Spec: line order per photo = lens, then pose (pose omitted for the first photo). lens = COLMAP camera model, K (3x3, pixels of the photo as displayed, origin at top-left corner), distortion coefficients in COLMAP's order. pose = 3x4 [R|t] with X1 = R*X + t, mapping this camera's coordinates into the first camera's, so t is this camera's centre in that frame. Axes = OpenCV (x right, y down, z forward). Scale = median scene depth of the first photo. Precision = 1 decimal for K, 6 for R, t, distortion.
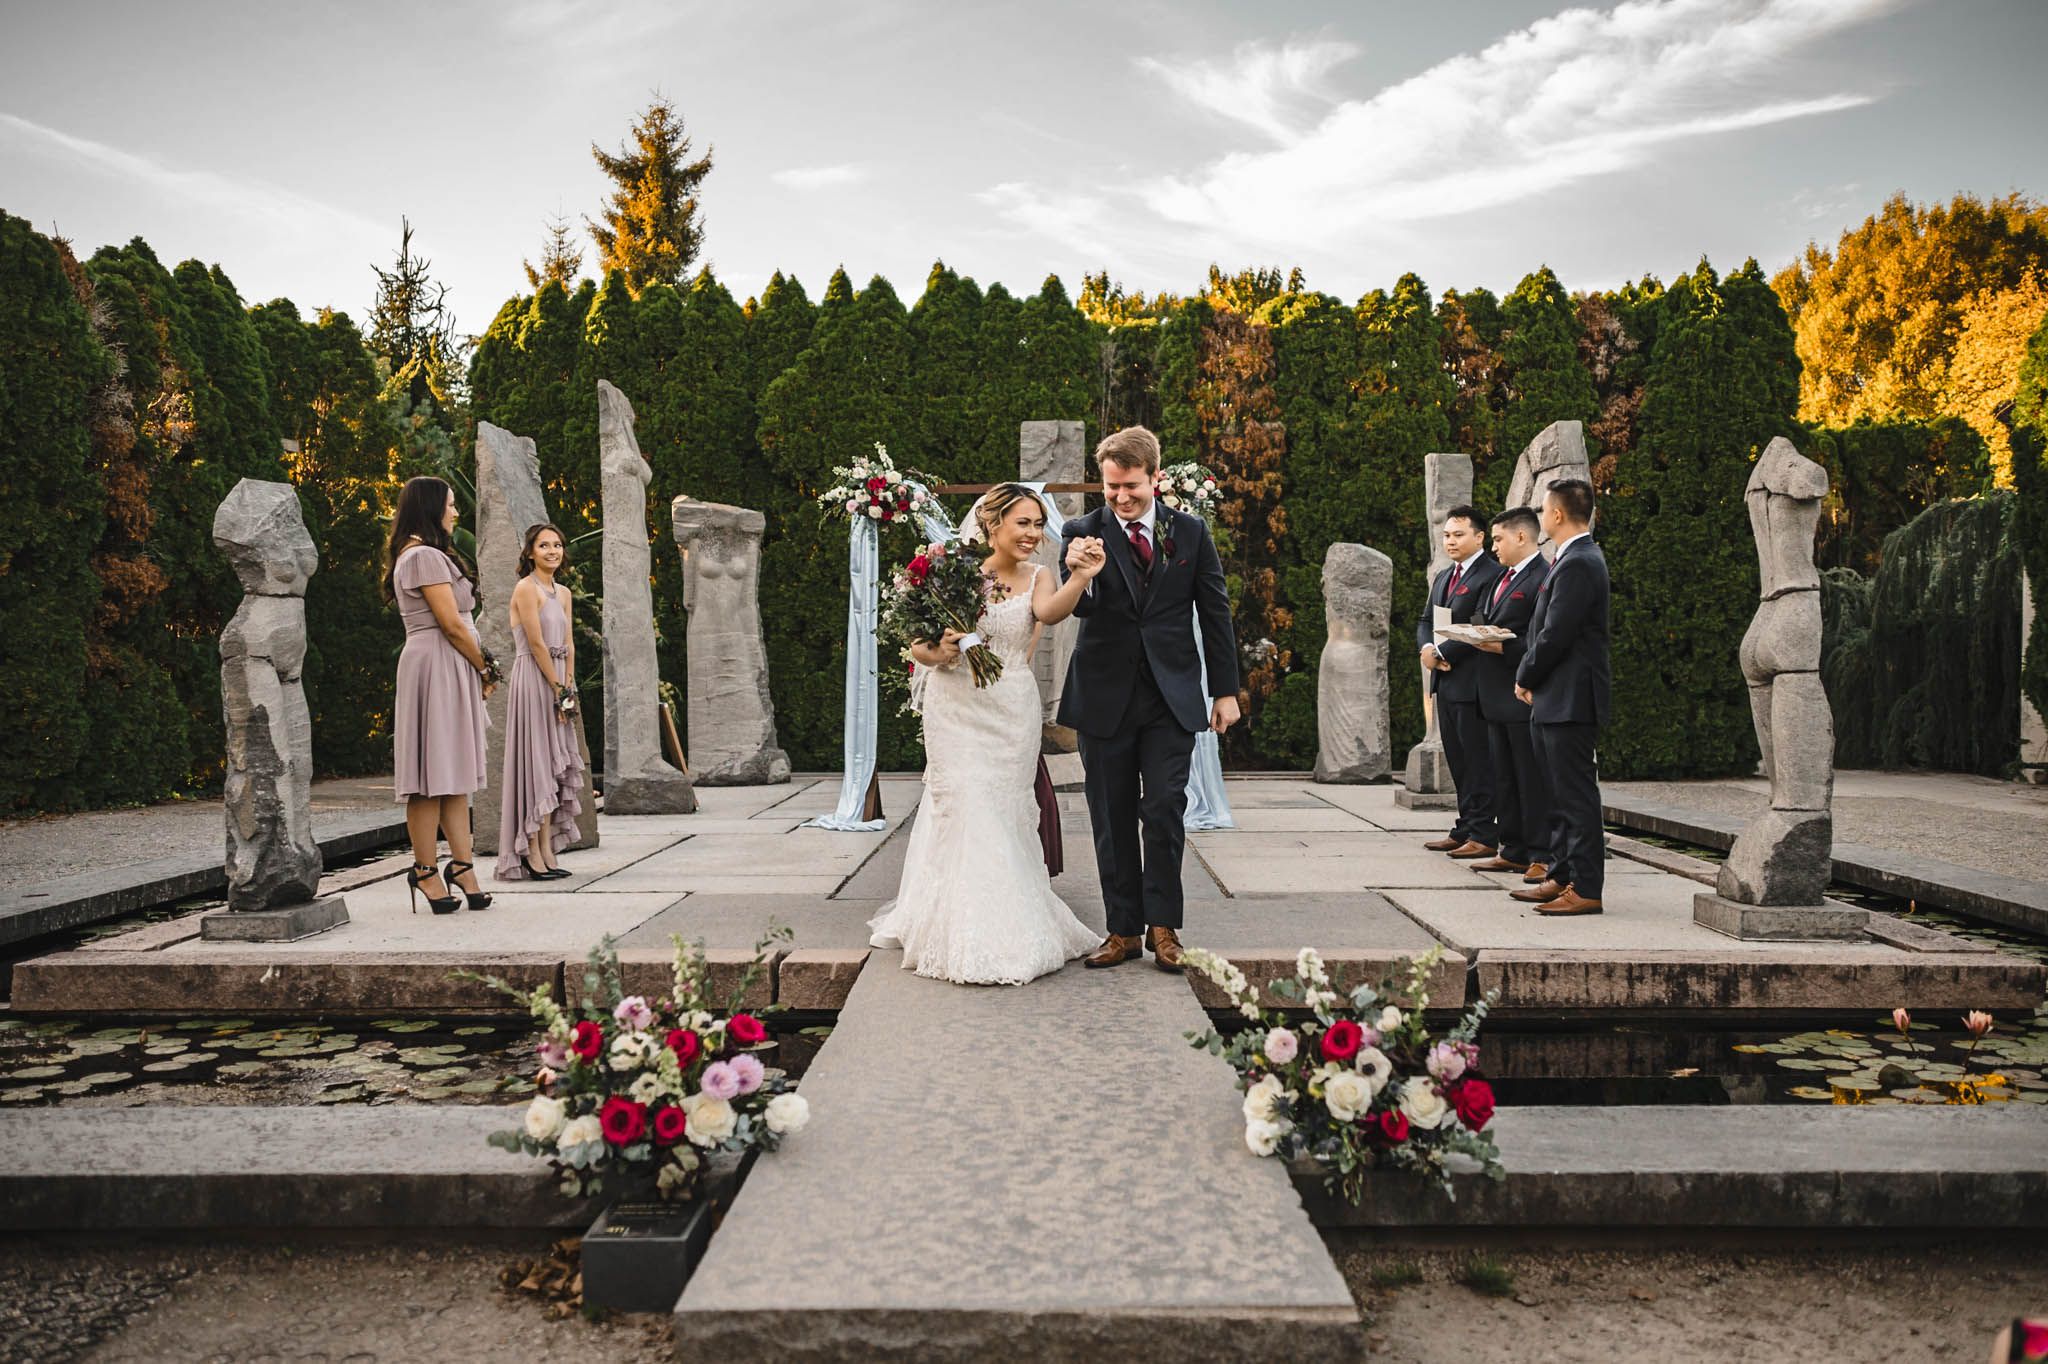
lens RADIAL K [[1715.0, 0, 1017.9], [0, 1715.0, 671.9], [0, 0, 1]] dist [-0.007904, 0.000031]
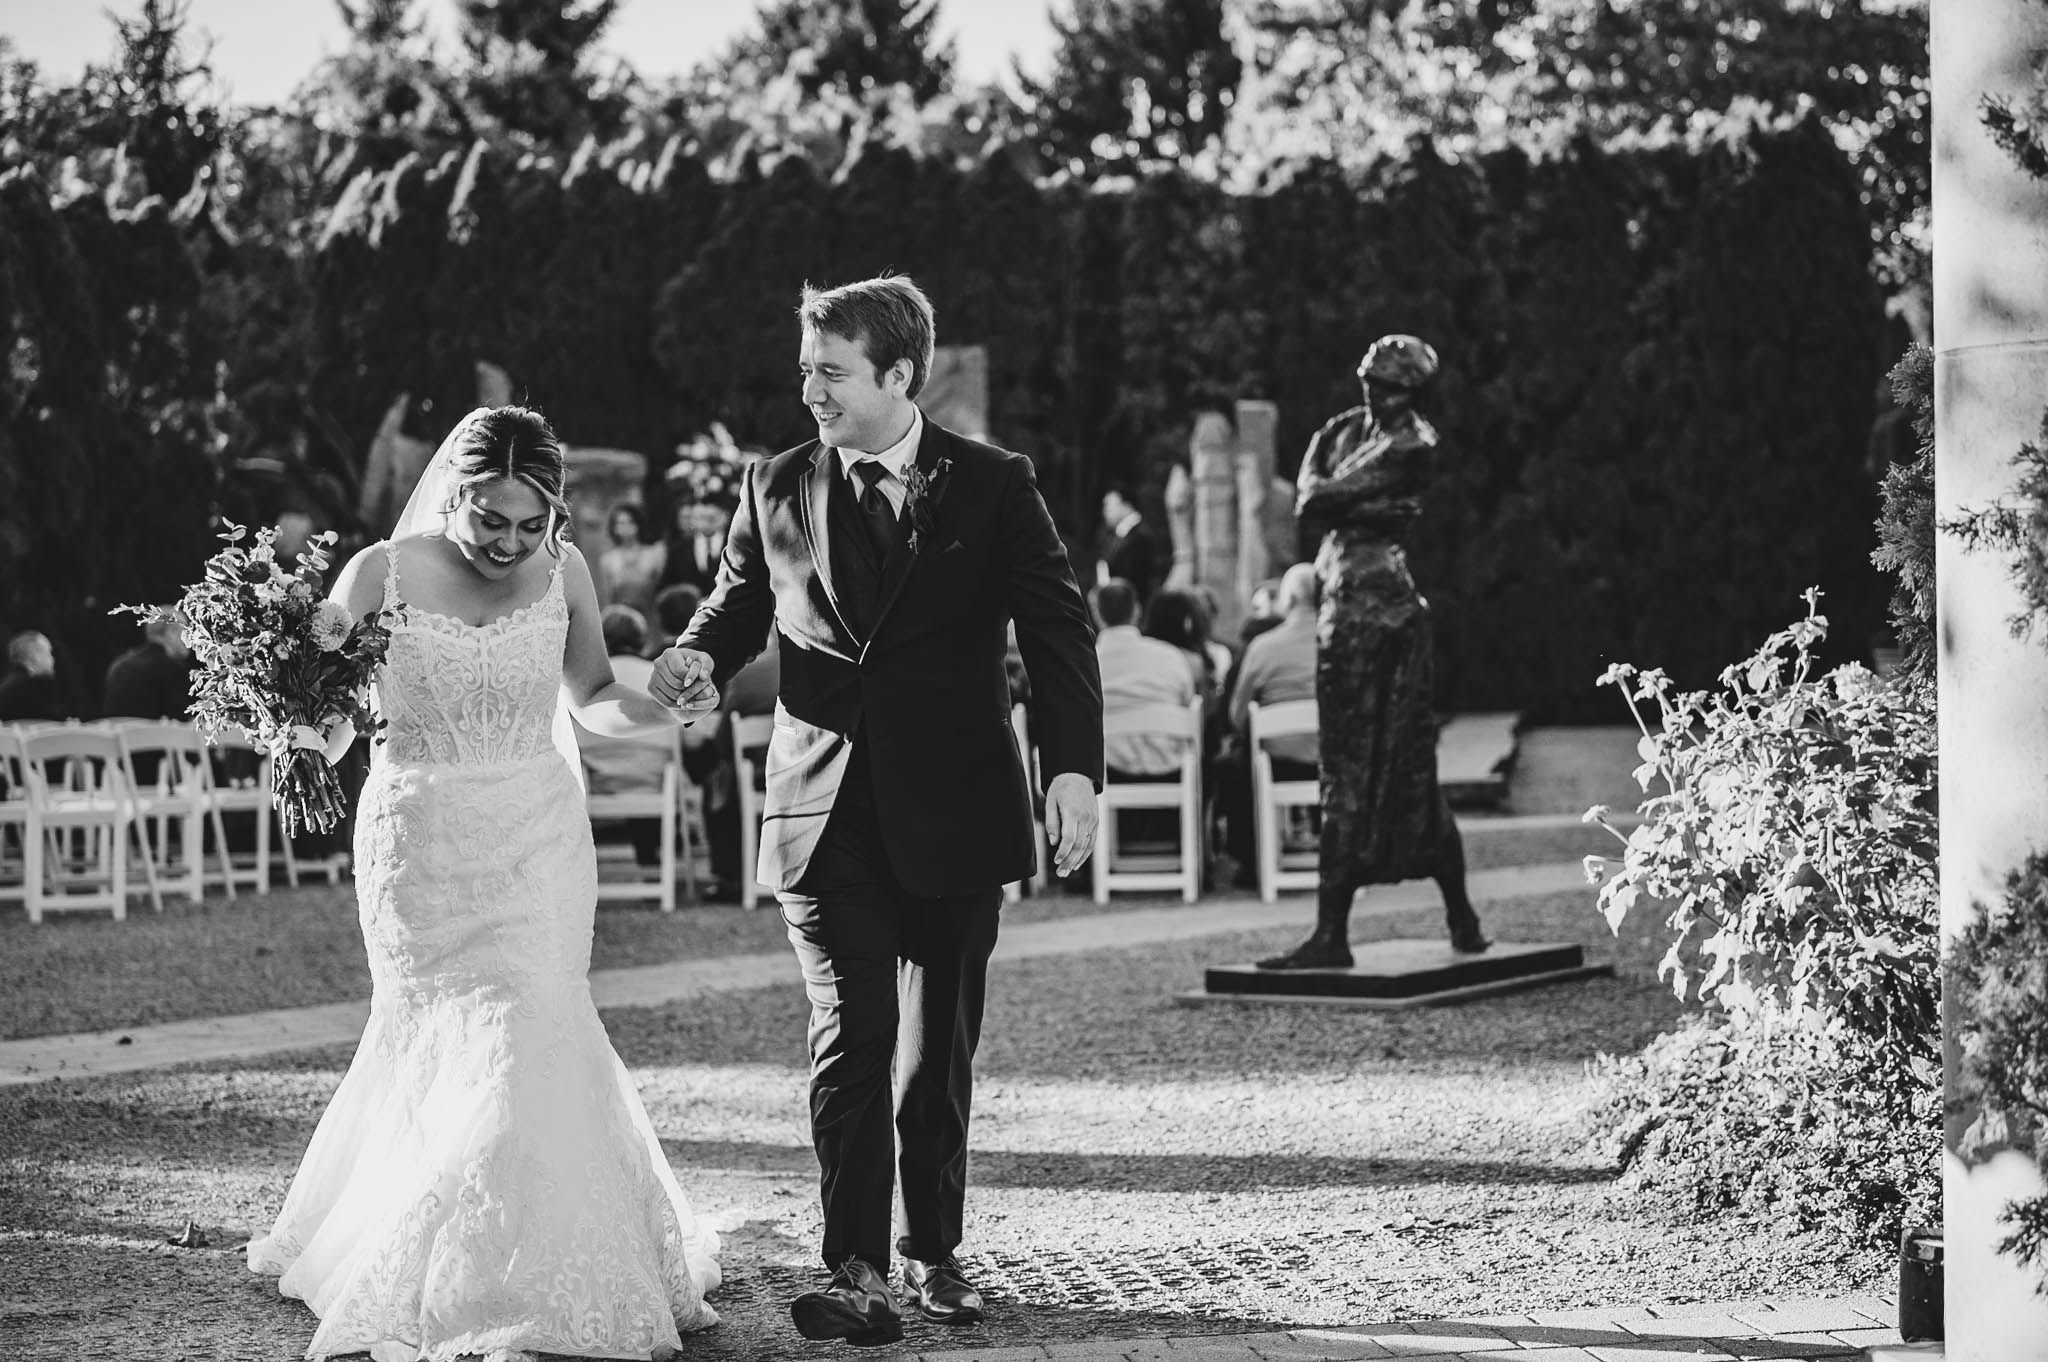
lens RADIAL K [[4212.3, 0, 1020.9], [0, 4212.3, 679.9], [0, 0, 1]] dist [0.006257, -0.298020]
pose [[0.994351, -0.025067, -0.103143, 0.308199], [0.026590, 0.999556, 0.013421, 0.005815], [0.102761, -0.016088, 0.994576, -1.359578]]
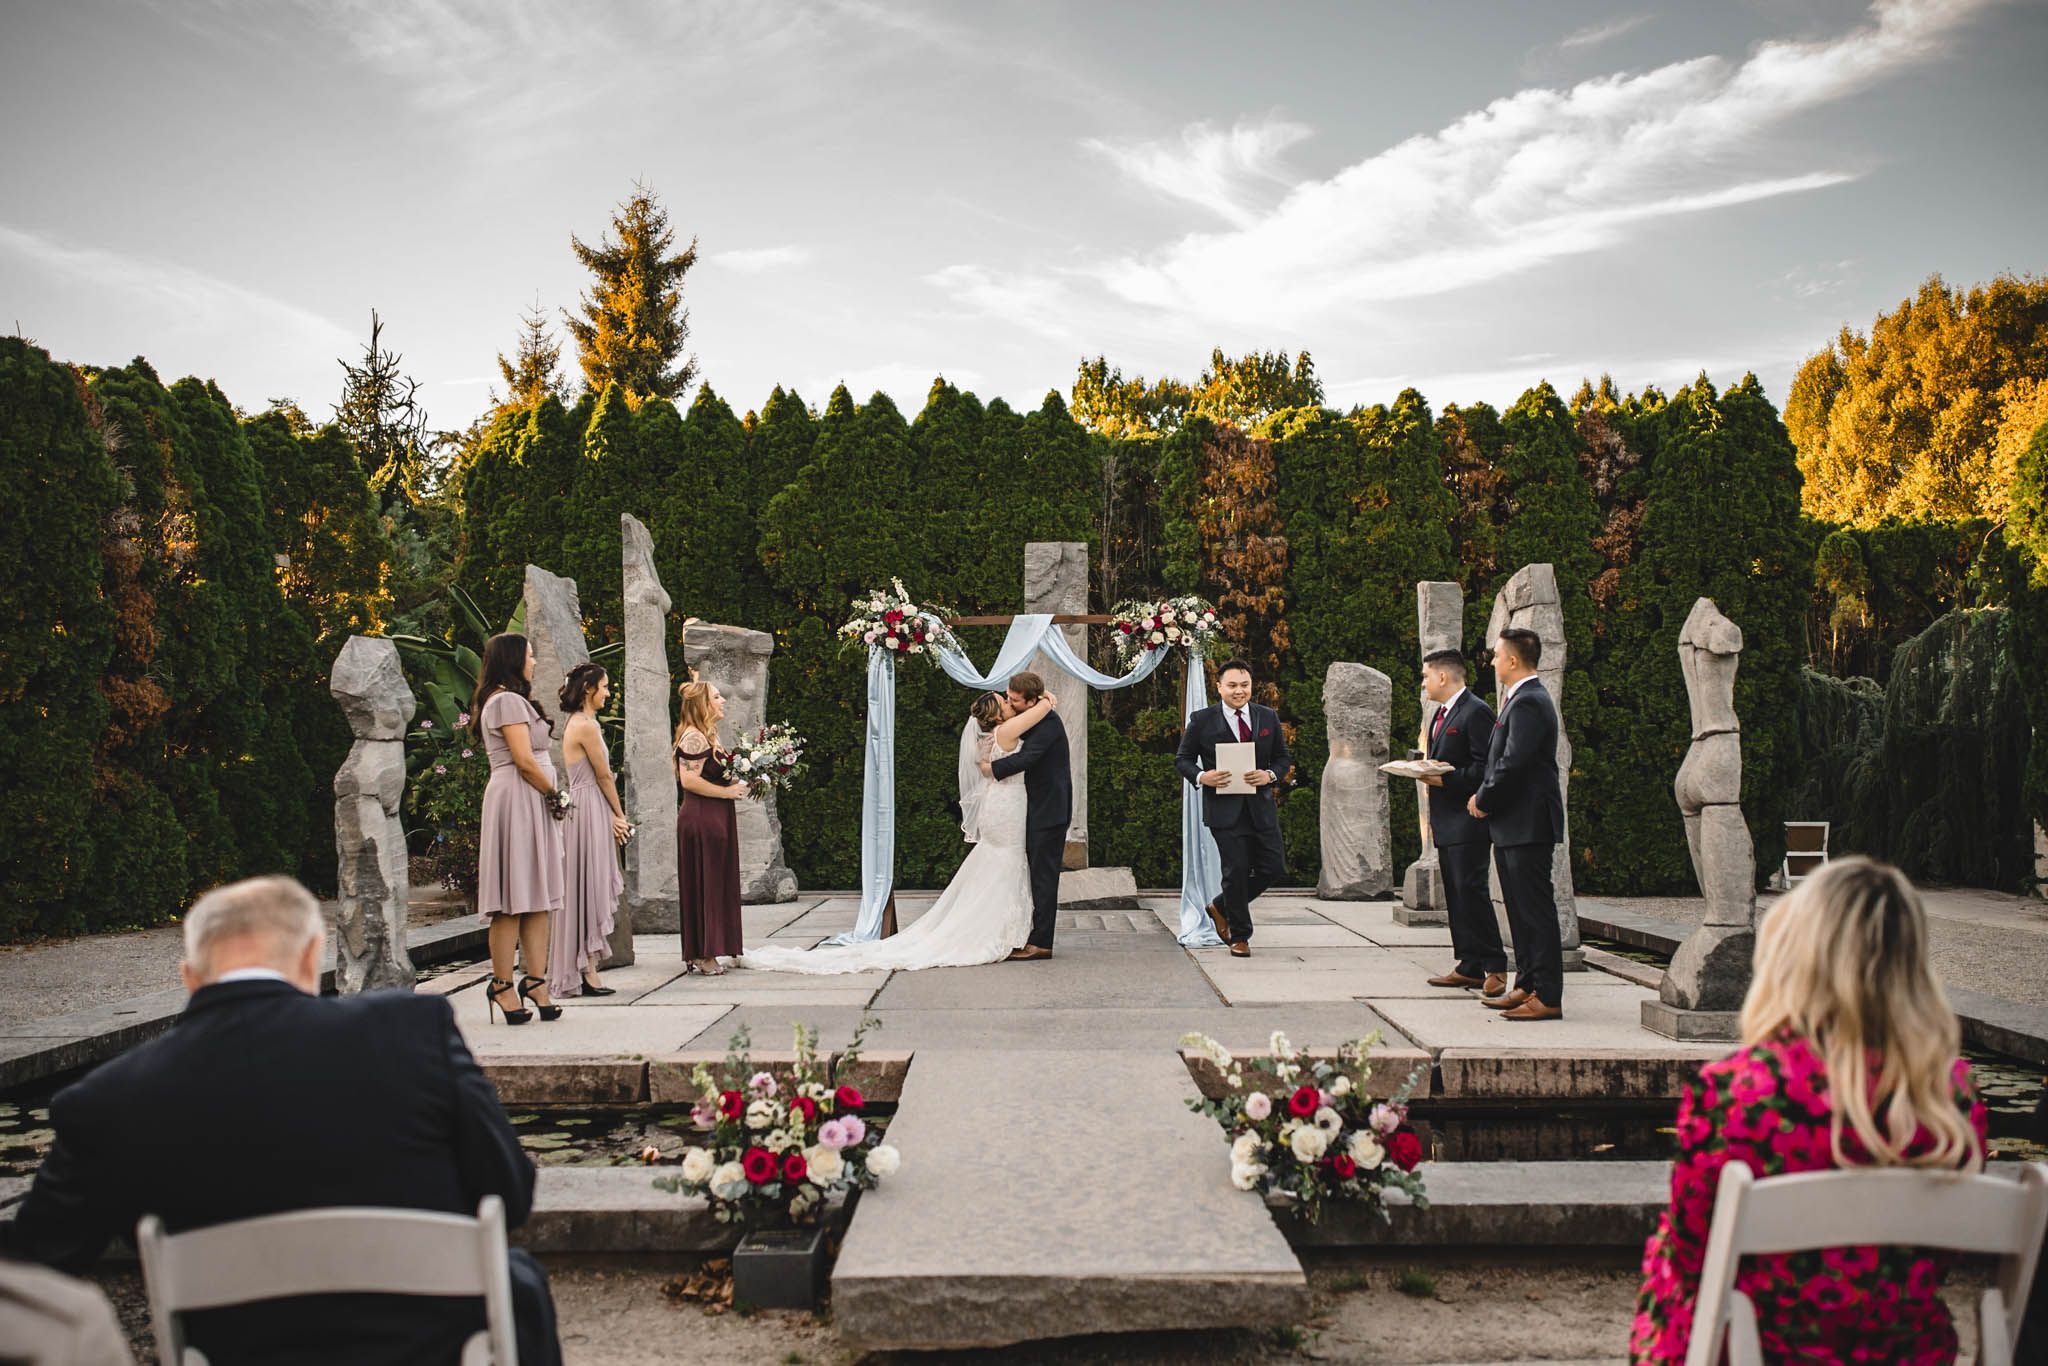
lens RADIAL K [[1867.0, 0, 1024.0], [0, 1867.0, 683.0], [0, 0, 1]] dist [0.023688, 0.009818]
pose [[0.999960, -0.003089, 0.008371, -0.008760], [0.003503, 0.998748, -0.049908, -0.008340], [-0.008206, 0.049936, 0.998719, -0.104951]]
